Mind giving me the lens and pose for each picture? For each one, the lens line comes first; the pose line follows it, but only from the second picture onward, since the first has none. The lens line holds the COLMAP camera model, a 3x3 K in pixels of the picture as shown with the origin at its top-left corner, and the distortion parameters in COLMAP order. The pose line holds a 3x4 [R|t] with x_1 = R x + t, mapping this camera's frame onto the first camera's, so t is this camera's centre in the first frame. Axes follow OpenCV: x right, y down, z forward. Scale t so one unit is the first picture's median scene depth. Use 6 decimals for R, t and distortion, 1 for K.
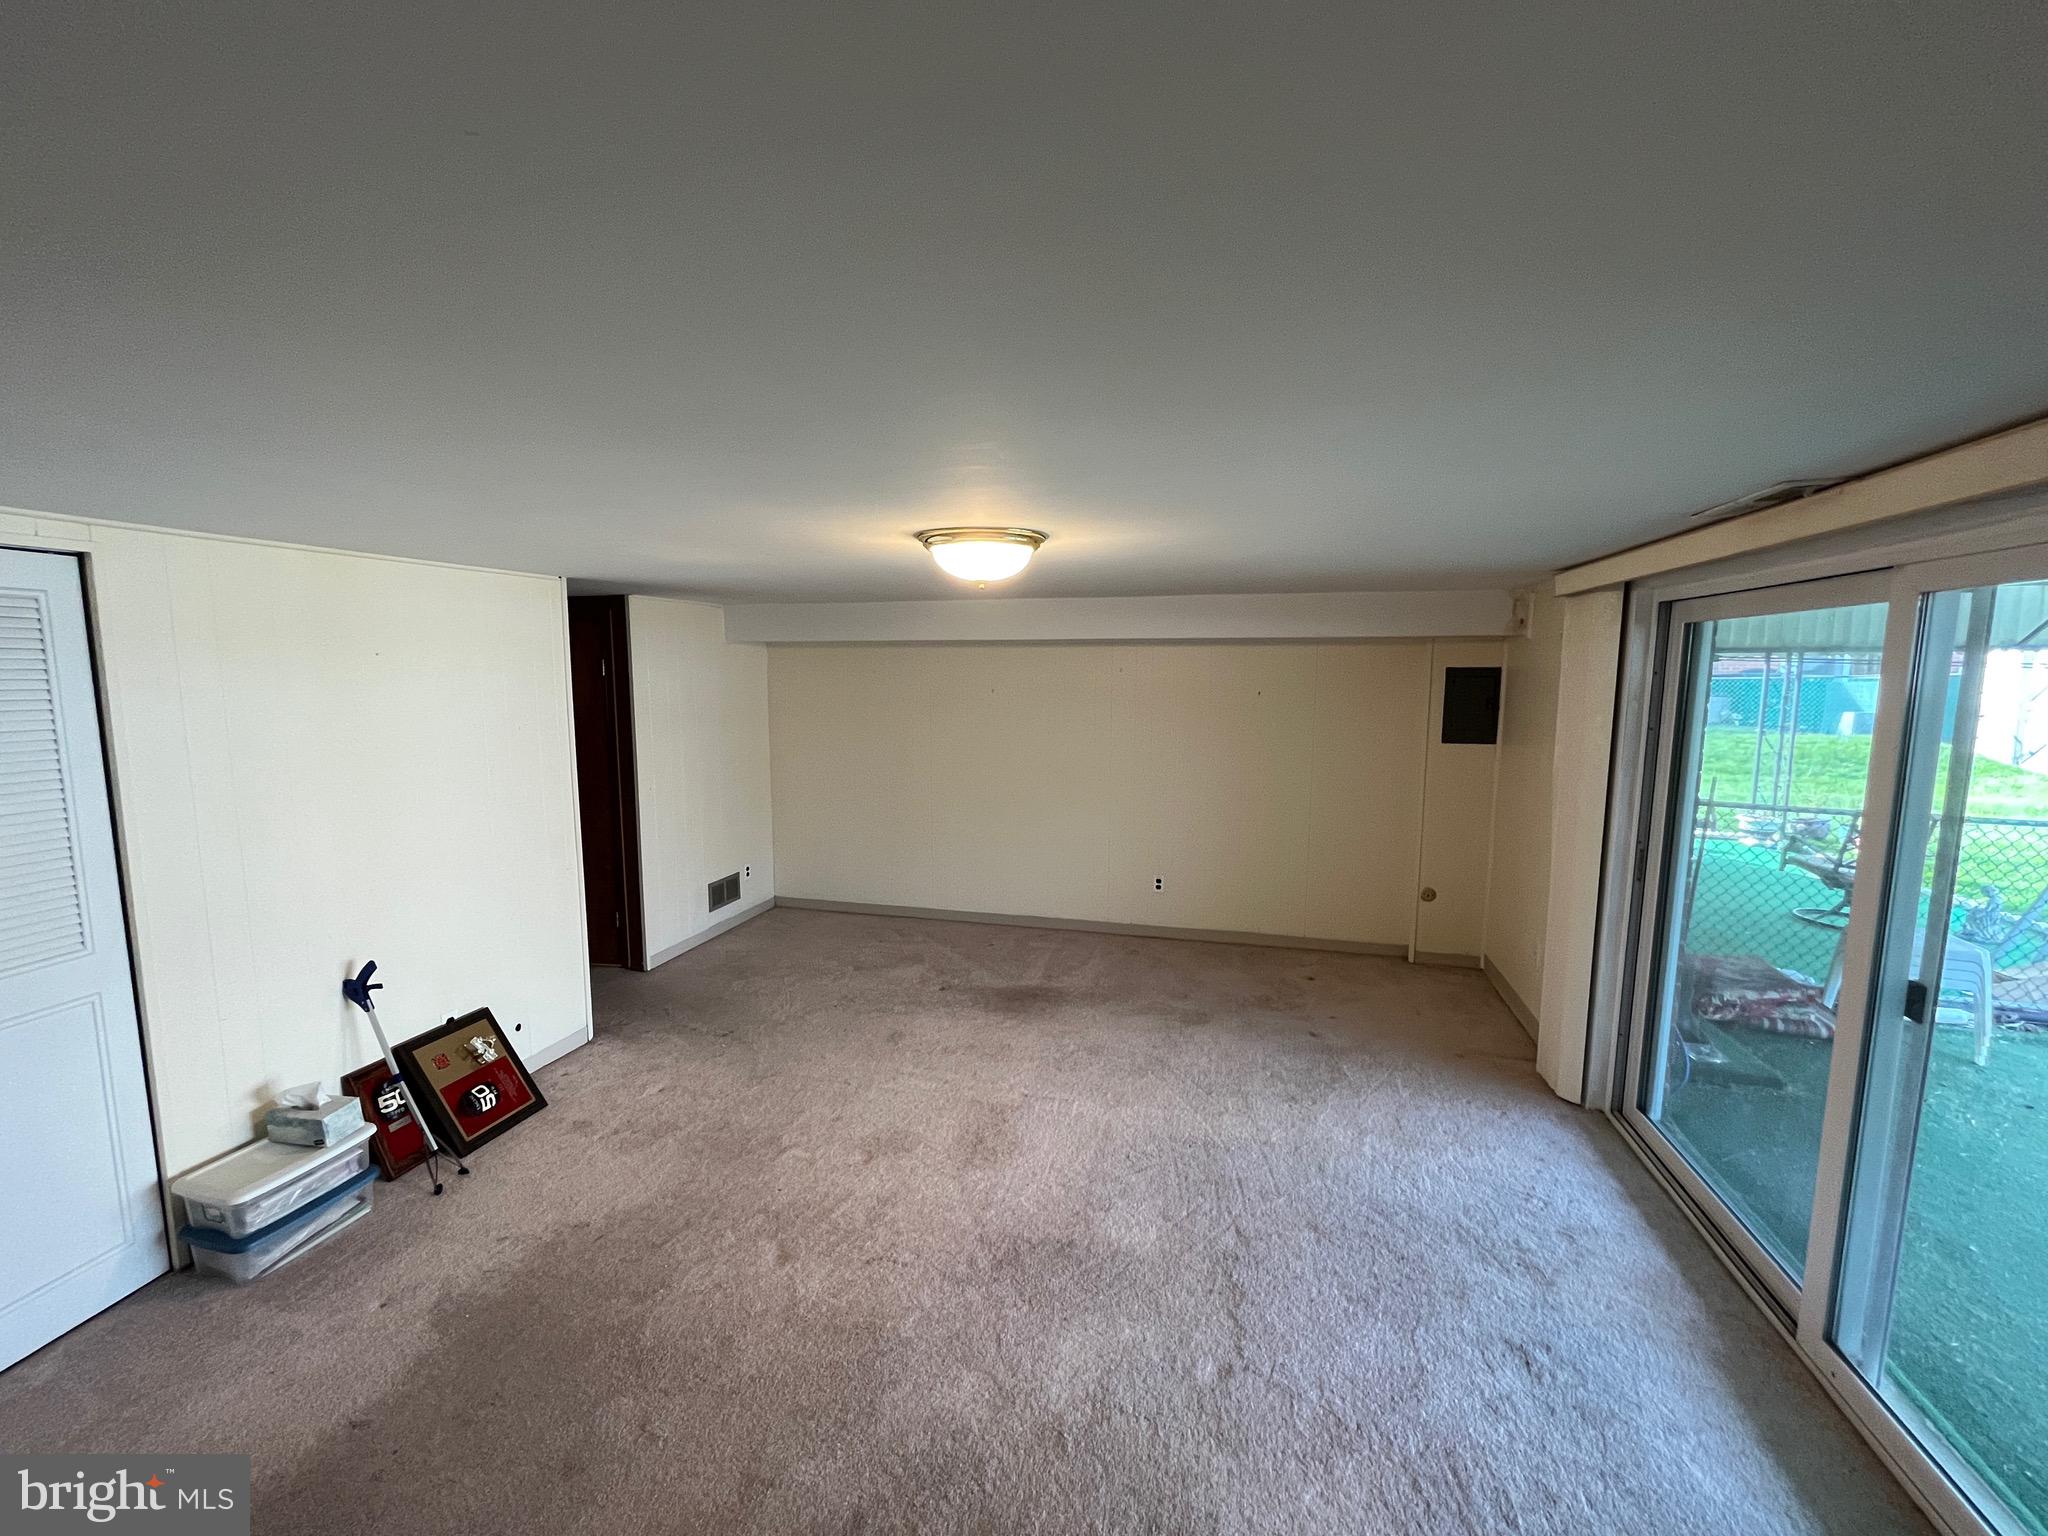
lens RADIAL K [[832.4, 0, 1021.4], [0, 832.4, 768.0], [0, 0, 1]] dist [-0.003246, -0.000327]
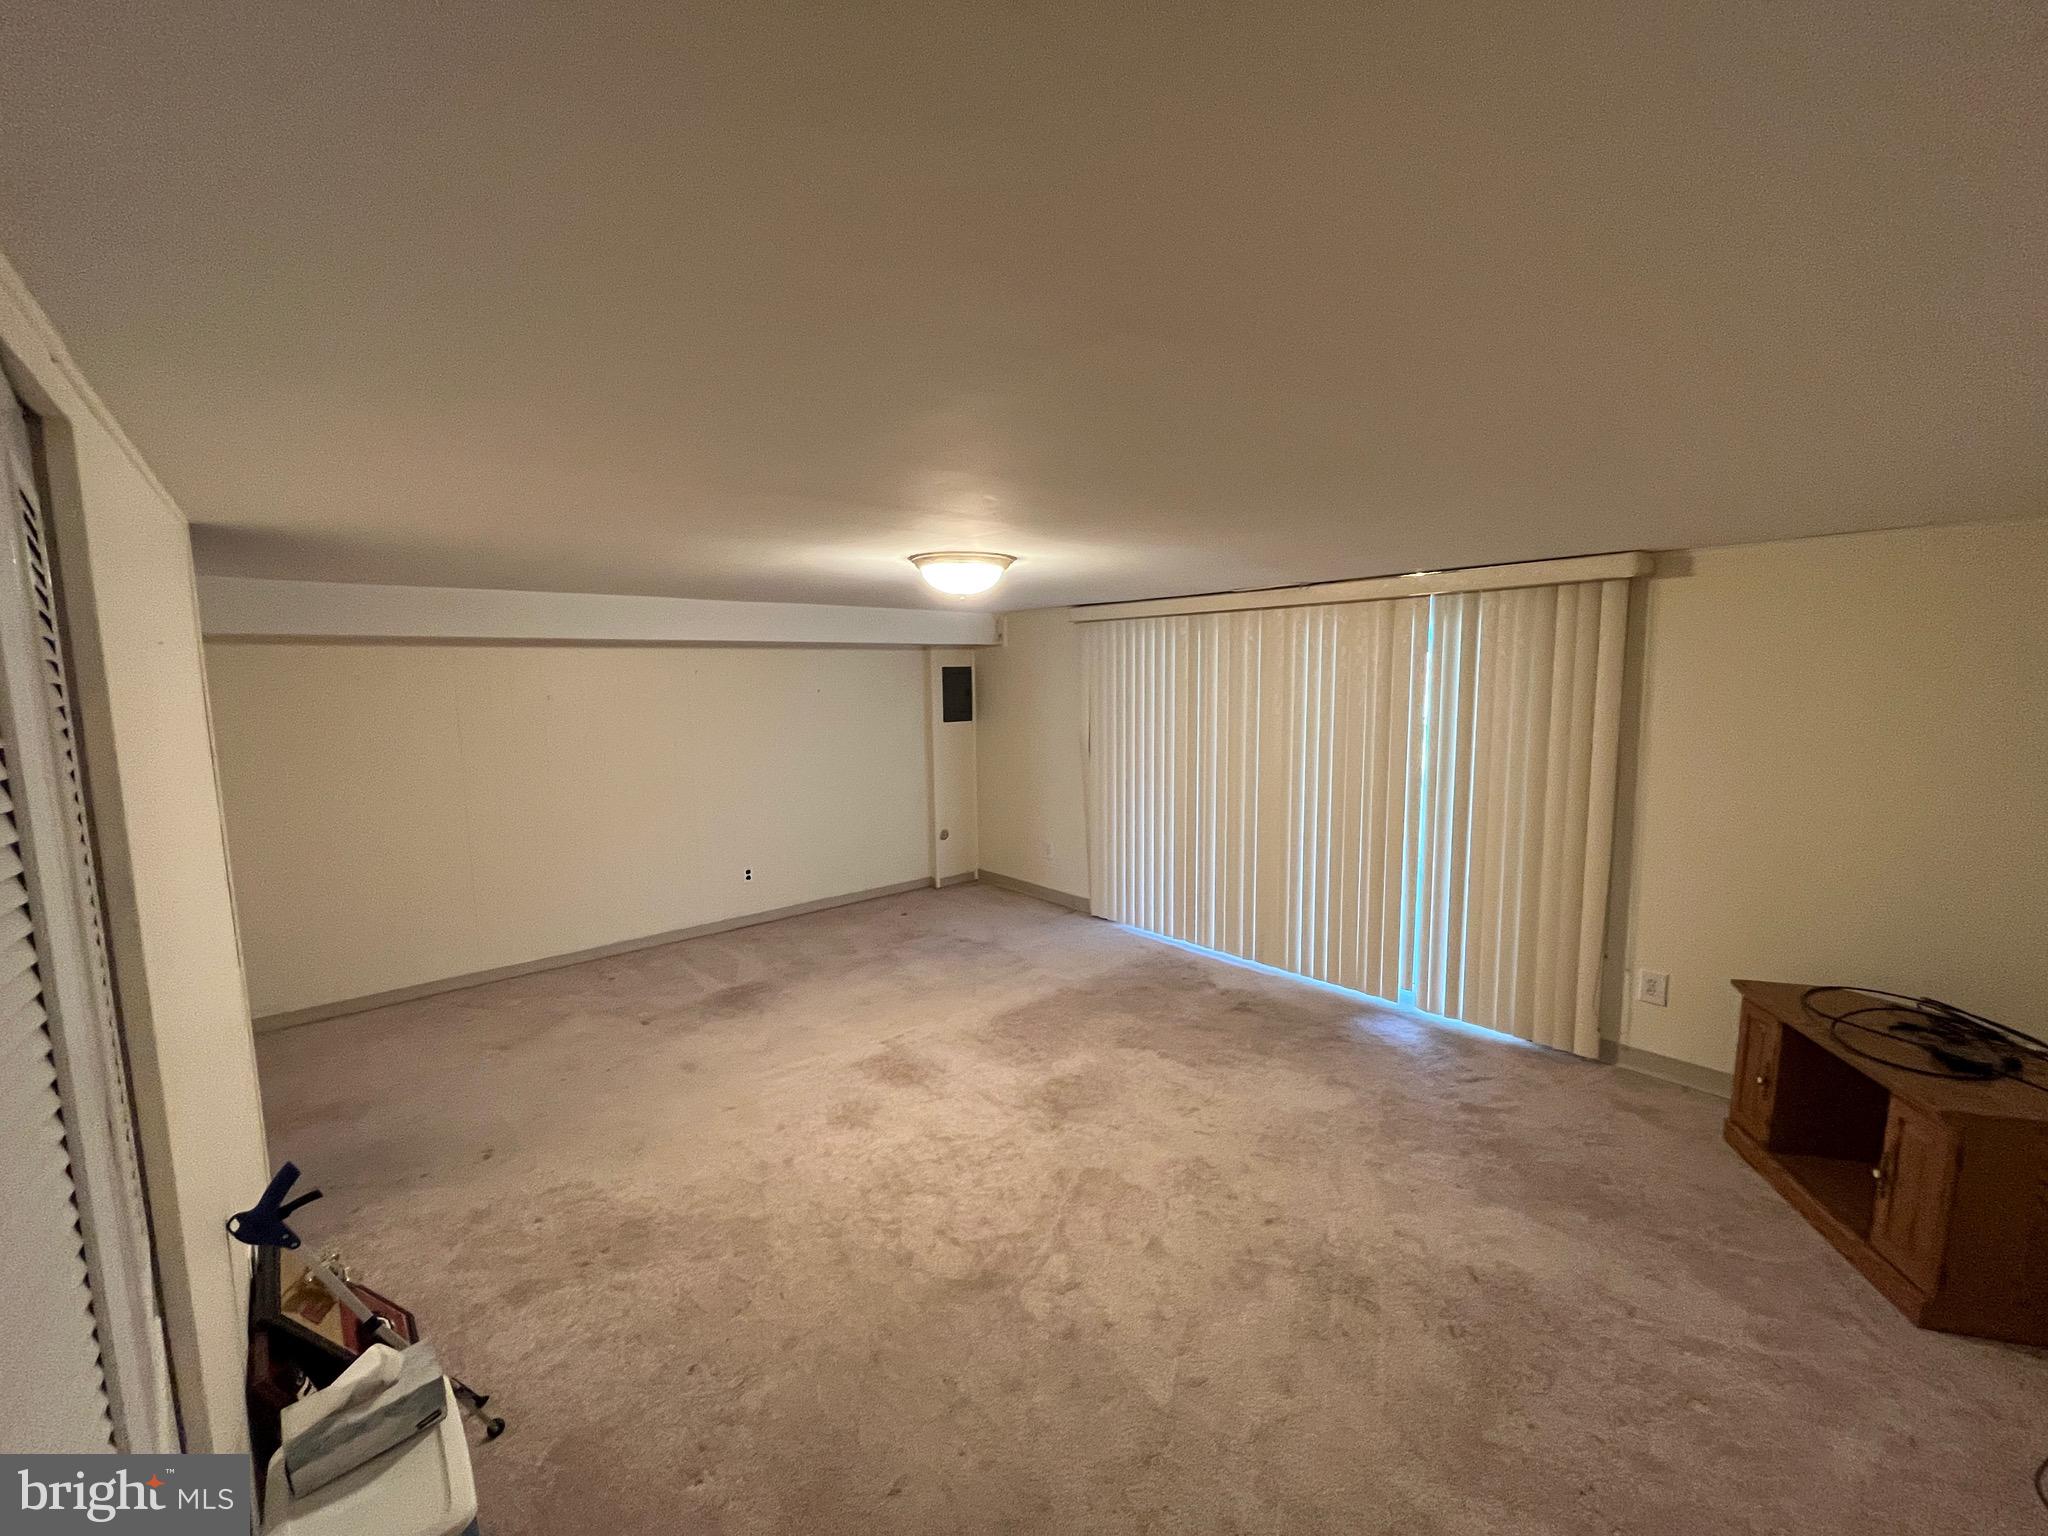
lens RADIAL K [[832.4, 0, 1021.4], [0, 832.4, 768.0], [0, 0, 1]] dist [-0.003246, -0.000327]
pose [[0.567719, -0.108929, 0.815984, -0.575063], [0.111101, 0.992277, 0.055165, -0.017713], [-0.815691, 0.059338, 0.575436, 0.119582]]
